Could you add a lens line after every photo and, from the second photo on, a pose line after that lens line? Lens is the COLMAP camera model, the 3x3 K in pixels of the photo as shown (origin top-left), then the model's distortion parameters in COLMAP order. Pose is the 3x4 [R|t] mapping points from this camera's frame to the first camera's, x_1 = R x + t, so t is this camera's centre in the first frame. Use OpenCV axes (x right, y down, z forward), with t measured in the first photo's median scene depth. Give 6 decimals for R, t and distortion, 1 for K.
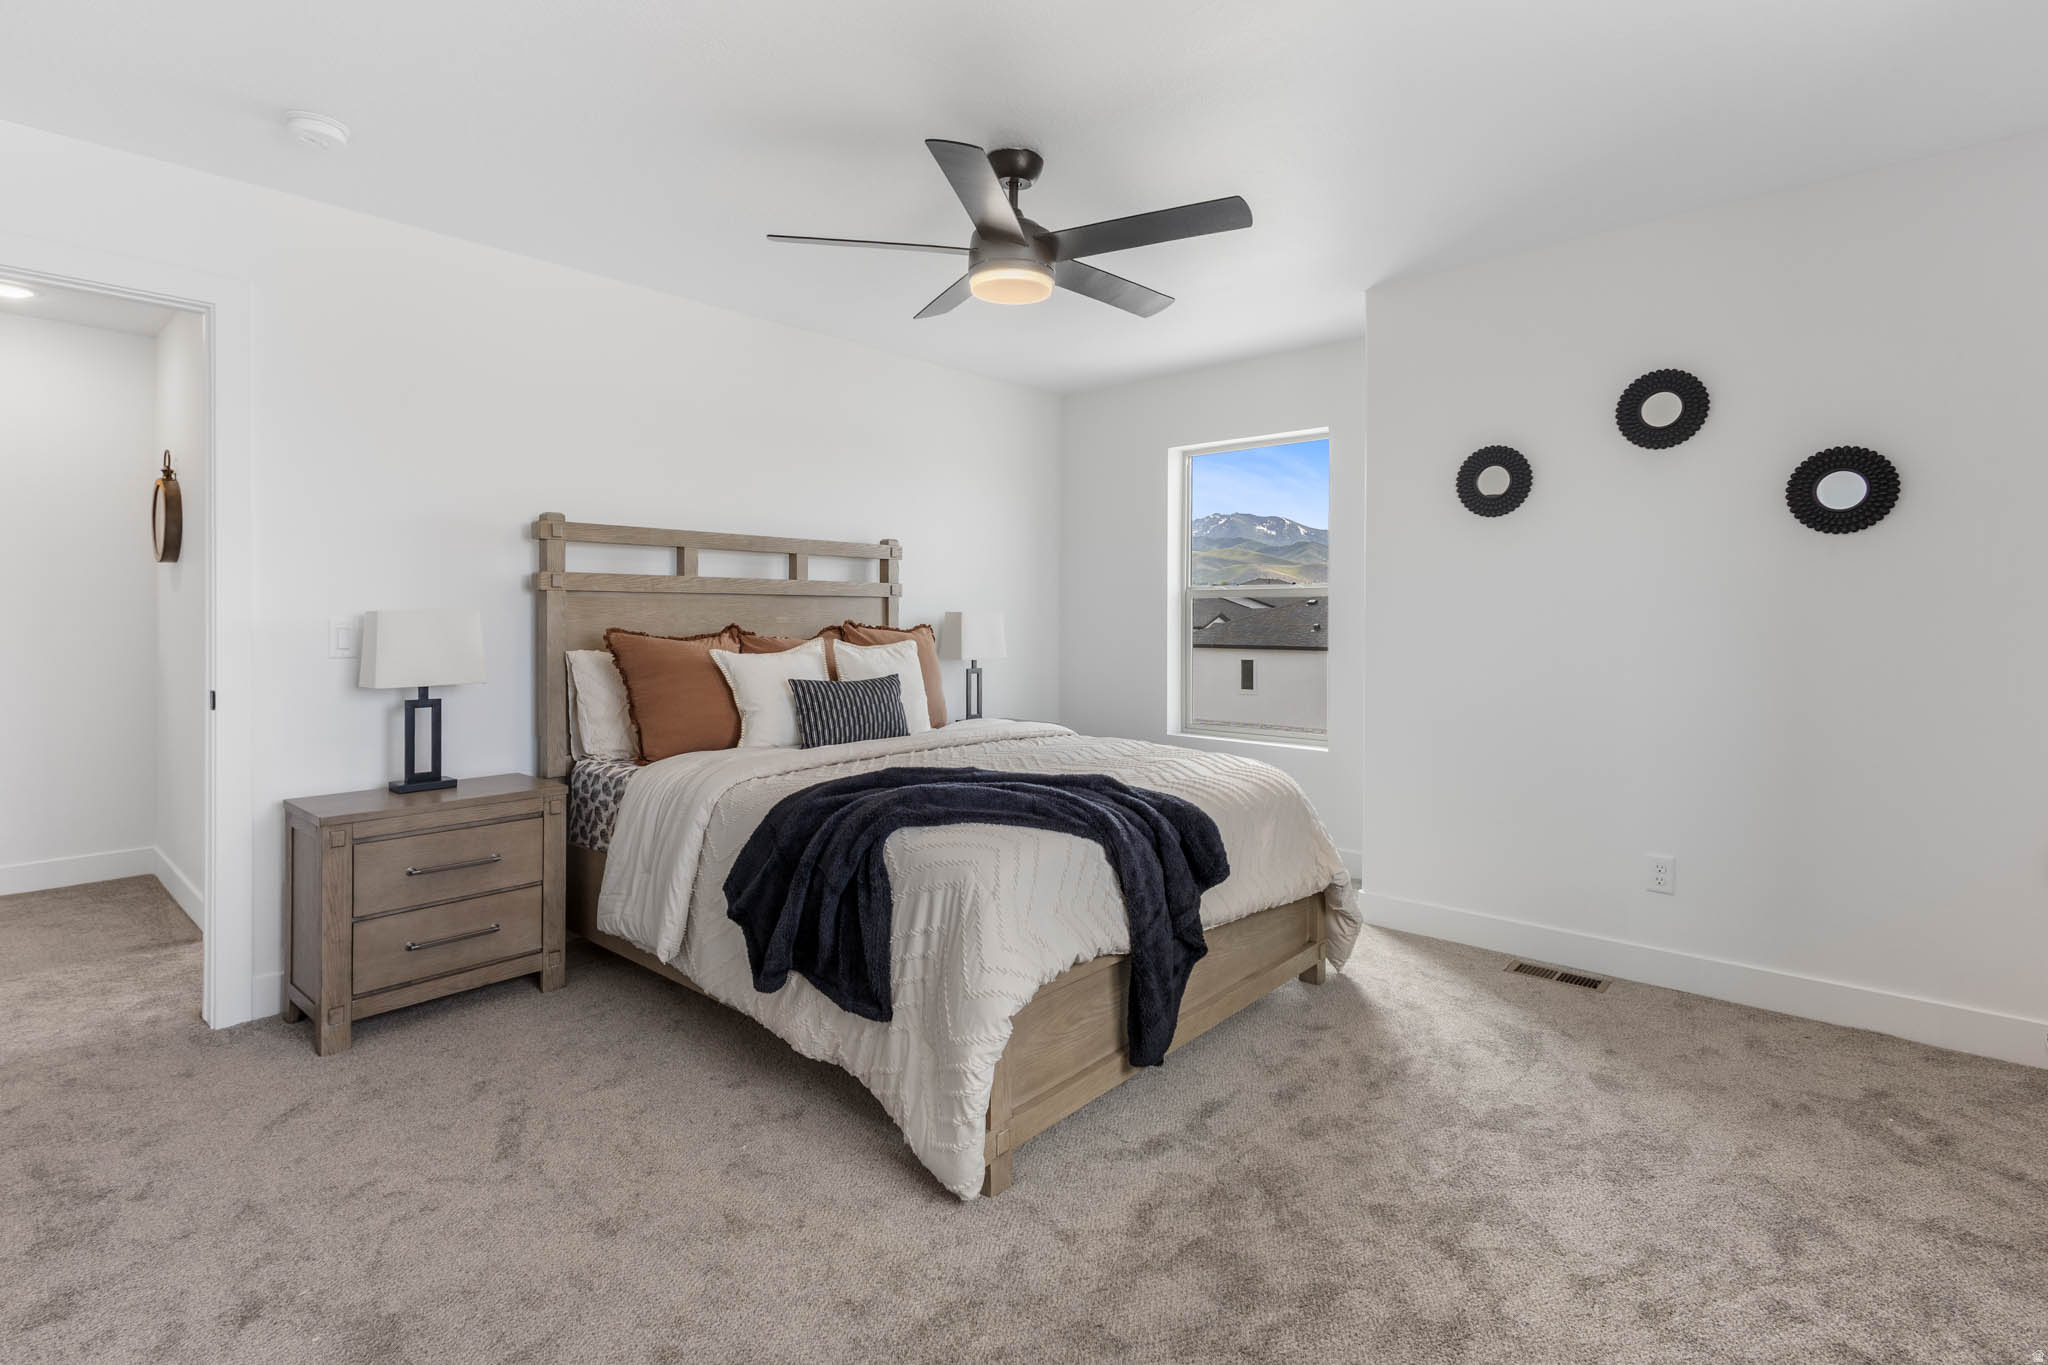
lens RADIAL K [[977.3, 0, 1024.6], [0, 977.3, 612.2], [0, 0, 1]] dist [0.000595, 0.000120]
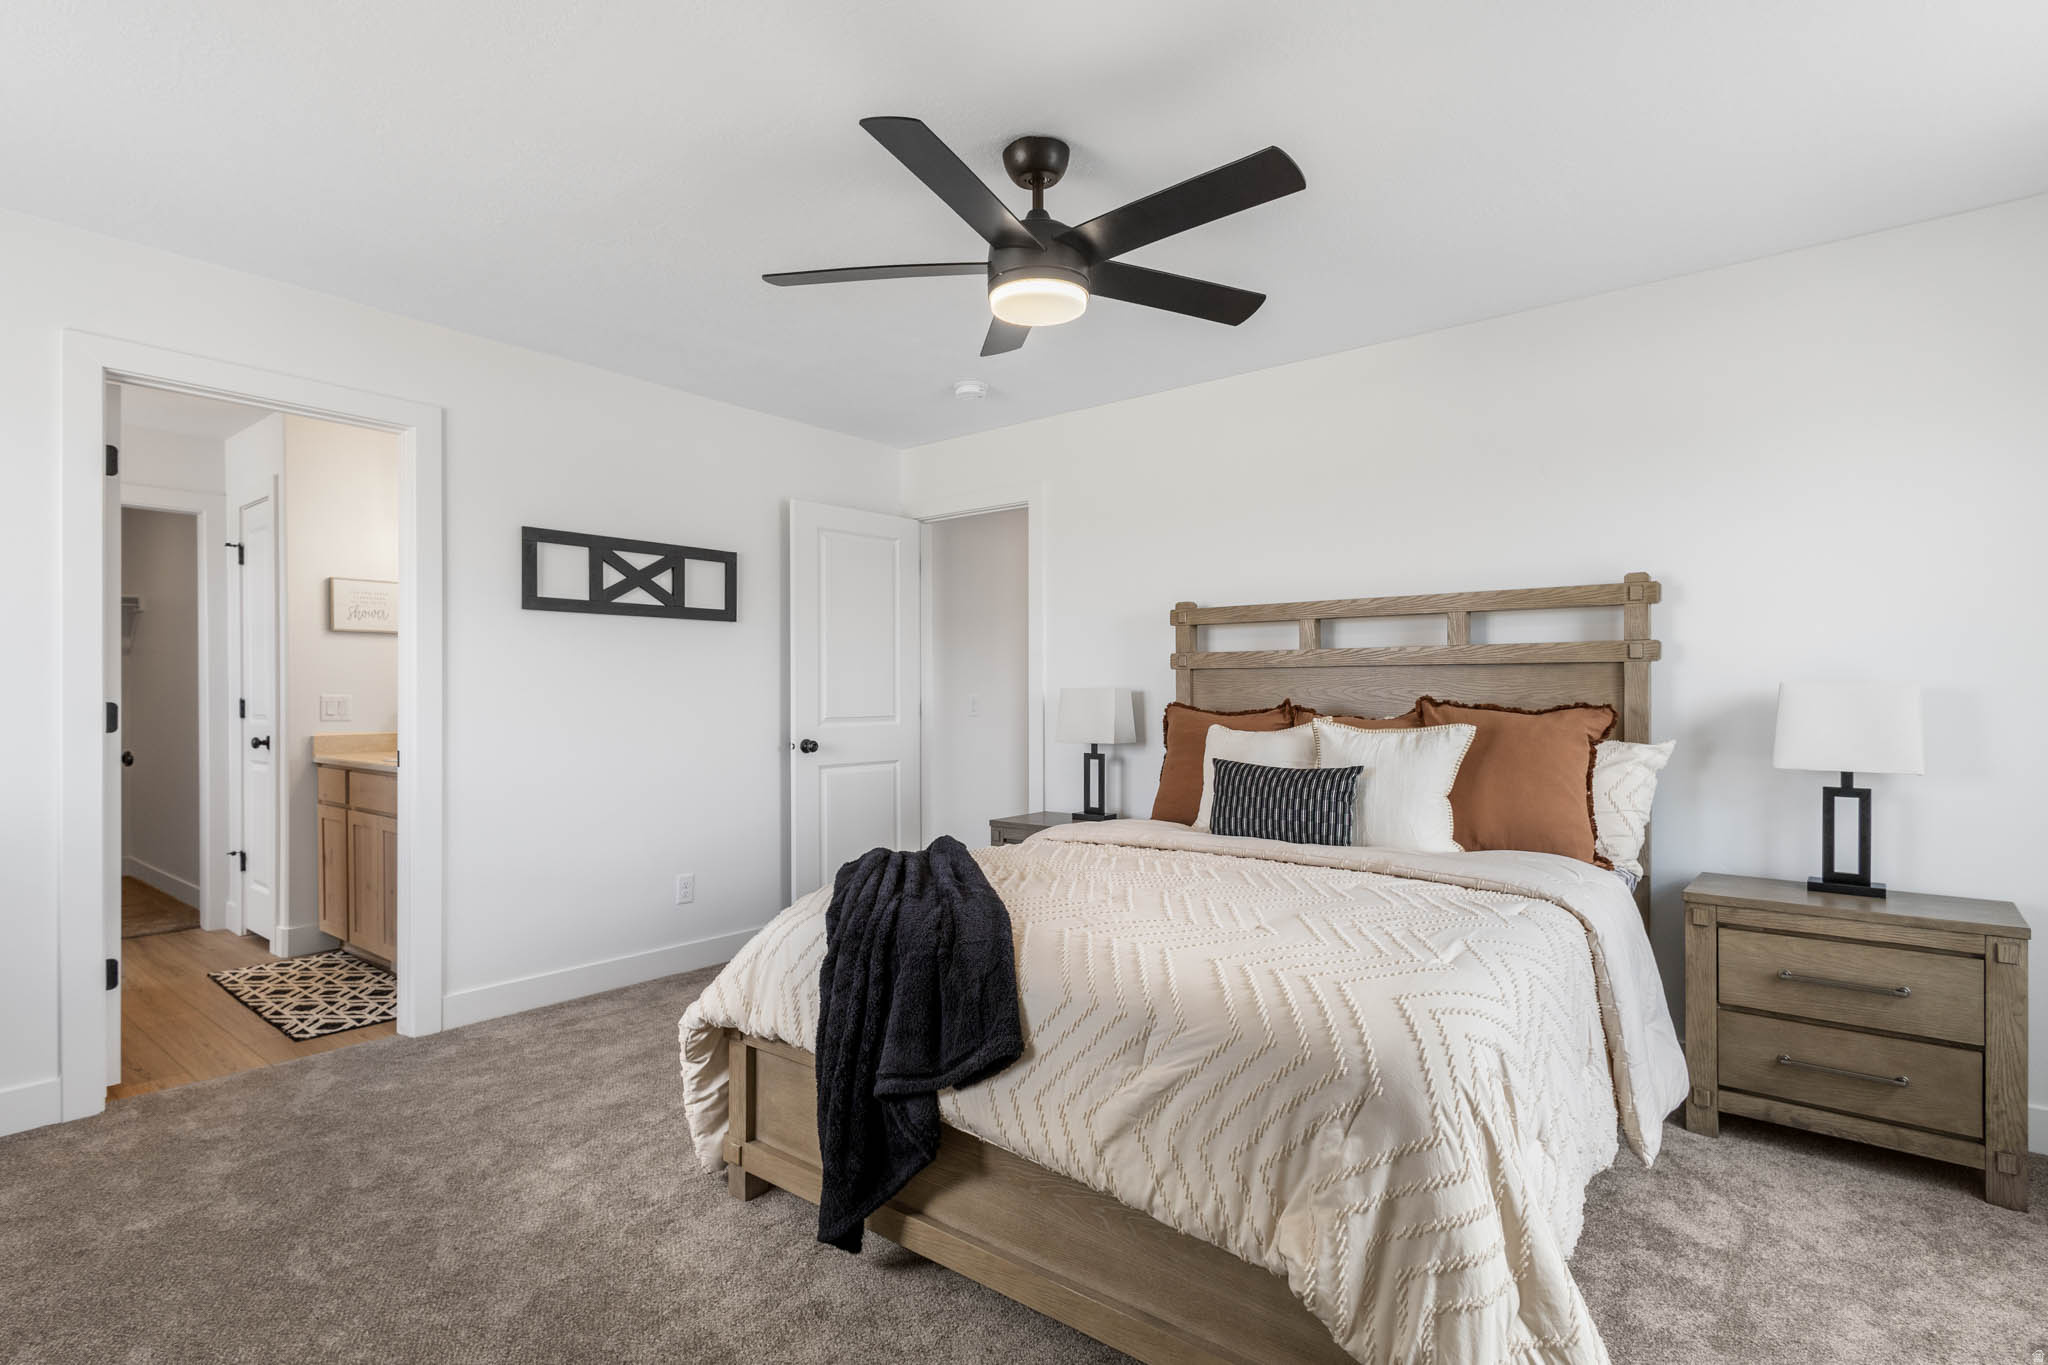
lens RADIAL K [[990.3, 0, 1024.0], [0, 990.3, 682.5], [0, 0, 1]] dist [-0.001770, -0.000097]
pose [[0.057713, -0.010029, -0.998283, 0.630423], [0.006473, 0.999932, -0.009672, 0.003565], [0.998312, -0.005903, 0.057774, 0.701360]]
